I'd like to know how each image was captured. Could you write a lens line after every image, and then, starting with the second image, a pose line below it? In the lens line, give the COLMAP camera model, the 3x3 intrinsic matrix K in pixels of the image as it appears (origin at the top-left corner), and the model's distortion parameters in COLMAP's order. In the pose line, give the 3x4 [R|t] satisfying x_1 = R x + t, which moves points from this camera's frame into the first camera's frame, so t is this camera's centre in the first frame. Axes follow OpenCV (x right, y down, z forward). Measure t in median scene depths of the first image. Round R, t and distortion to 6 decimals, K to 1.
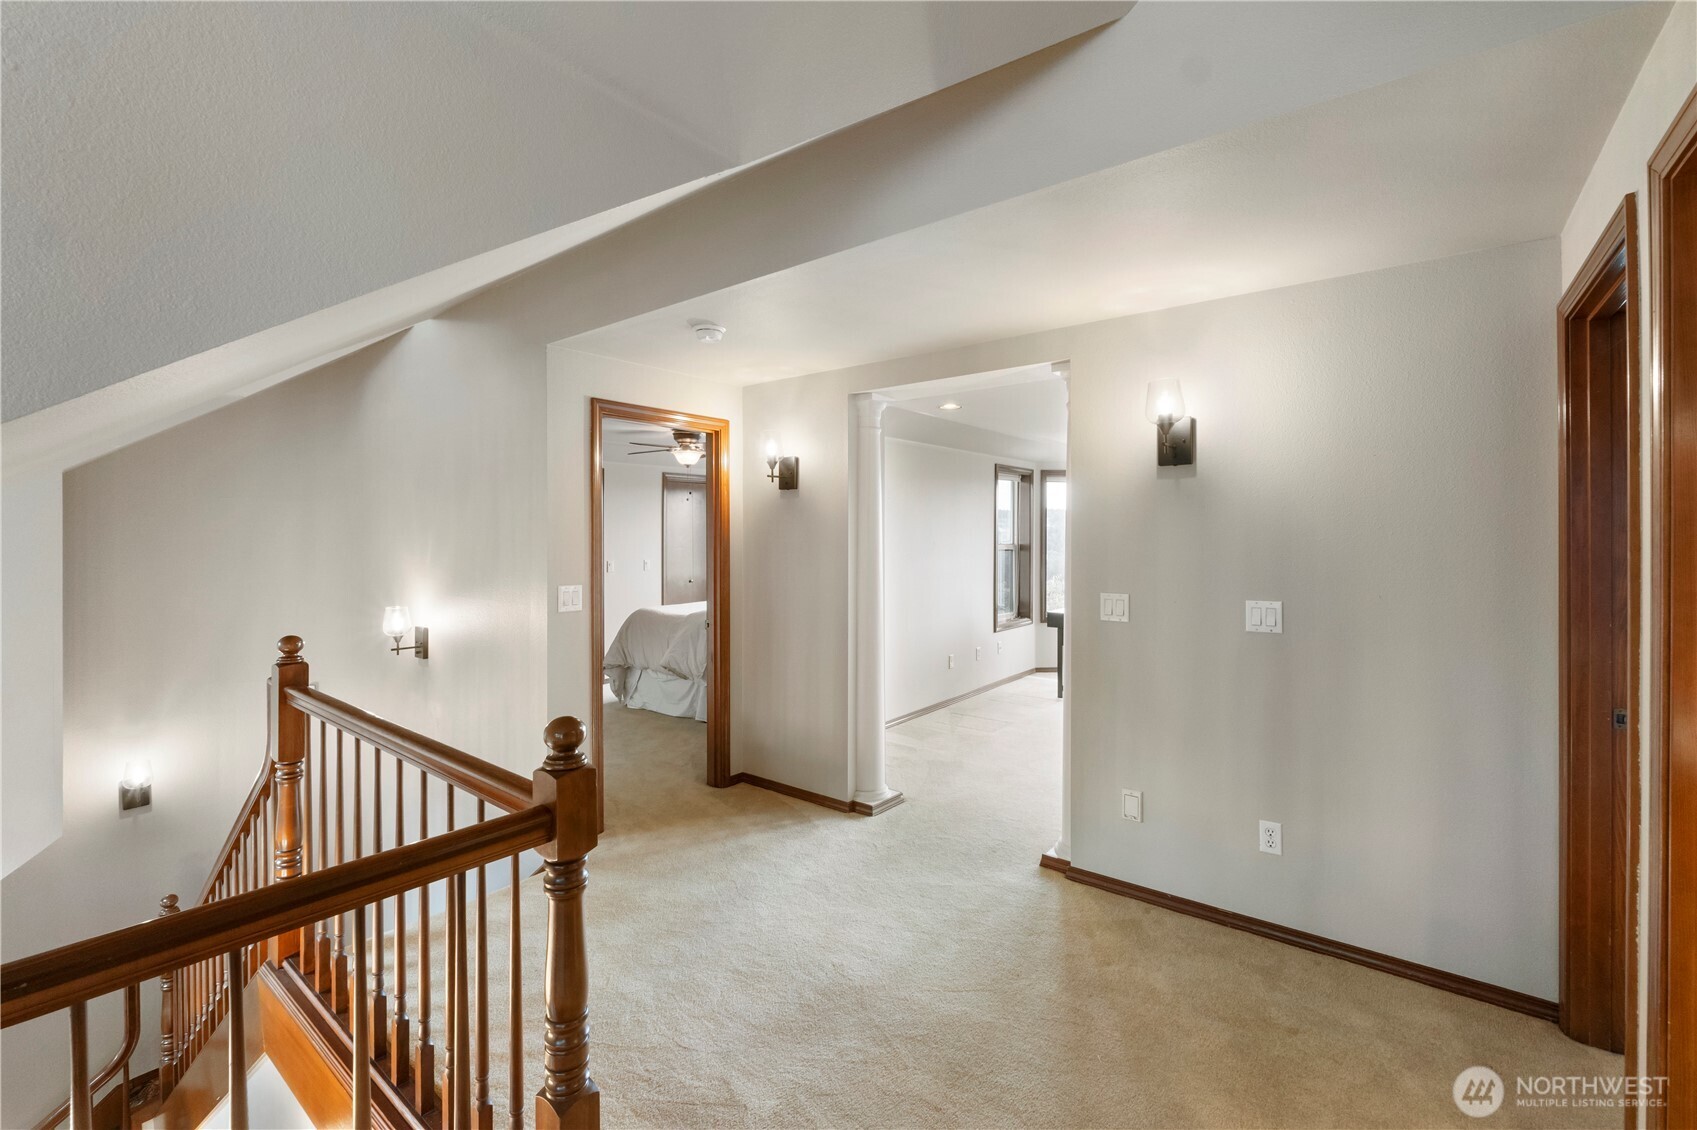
lens RADIAL K [[725.0, 0, 848.0], [0, 725.0, 539.2], [0, 0, 1]] dist [0.000160, 0.000004]
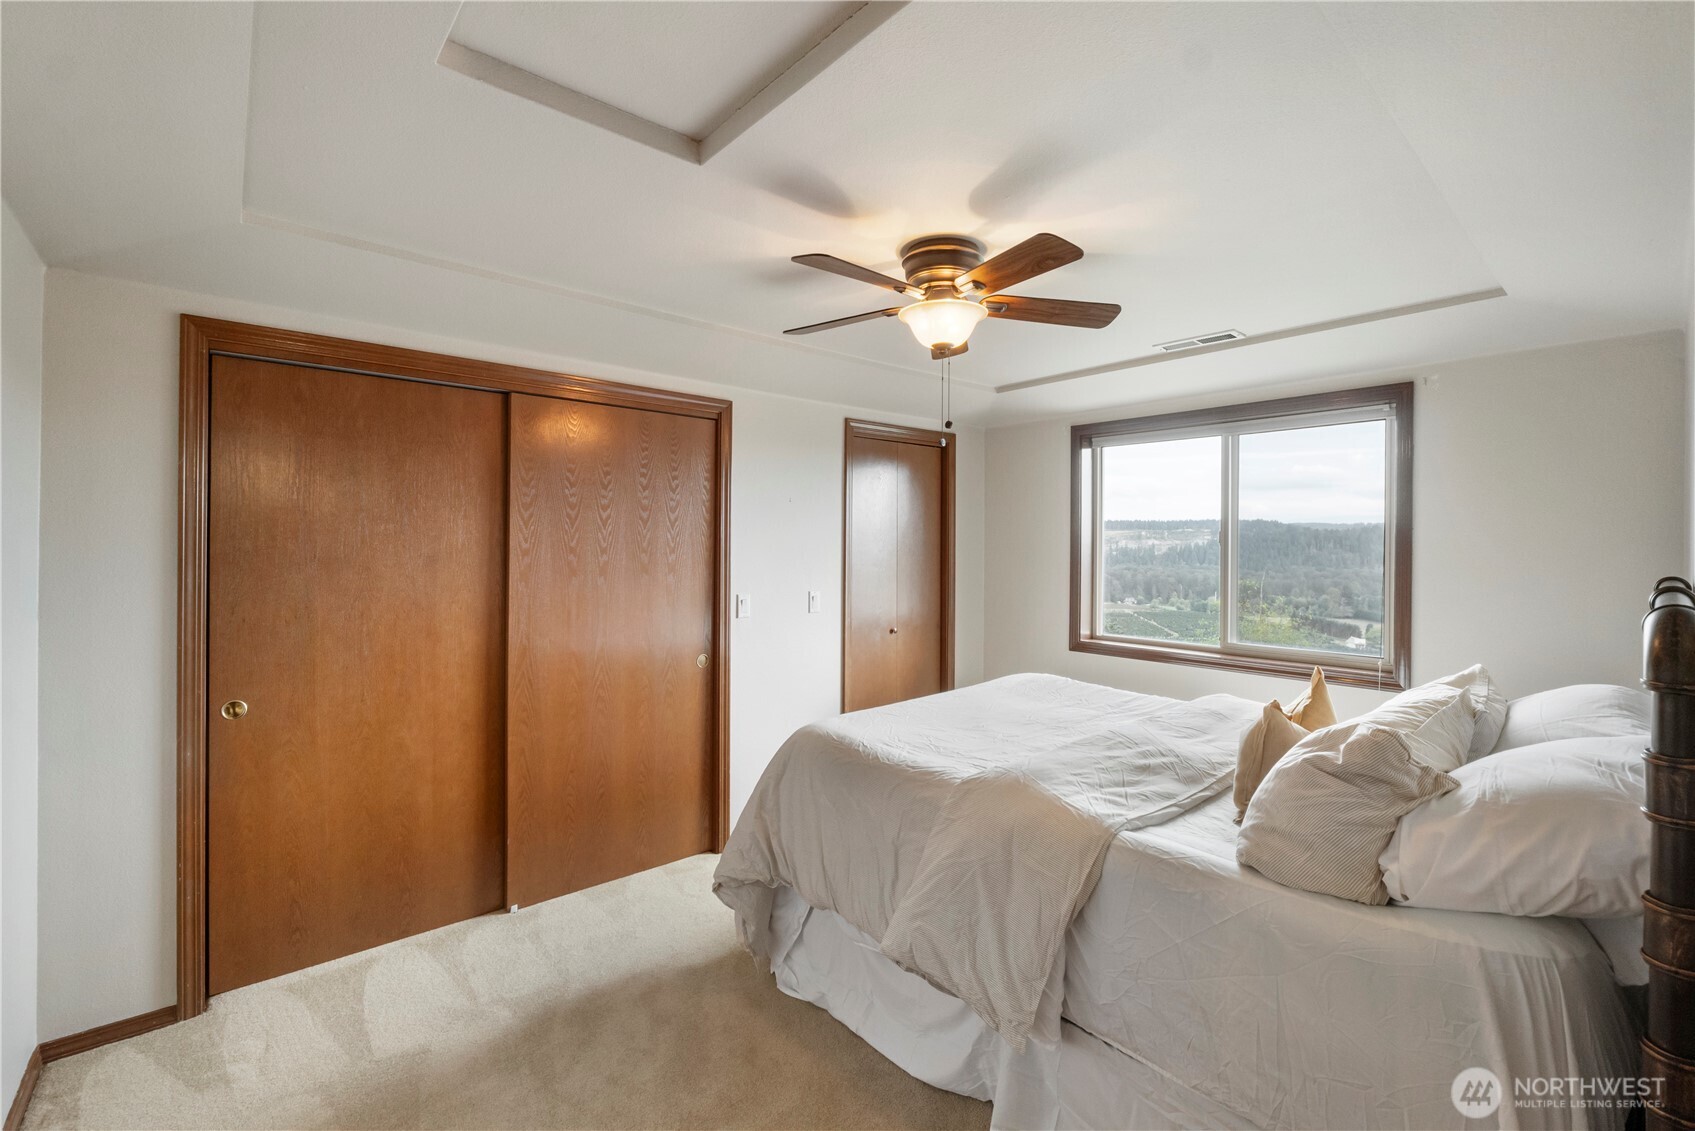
lens RADIAL K [[724.1, 0, 847.0], [0, 724.1, 539.7], [0, 0, 1]] dist [0.000160, 0.000004]
pose [[0.981579, 0.000130, -0.191058, -0.197076], [-0.003339, 0.999859, -0.016472, 0.001155], [0.191029, 0.016807, 0.981441, 0.633125]]
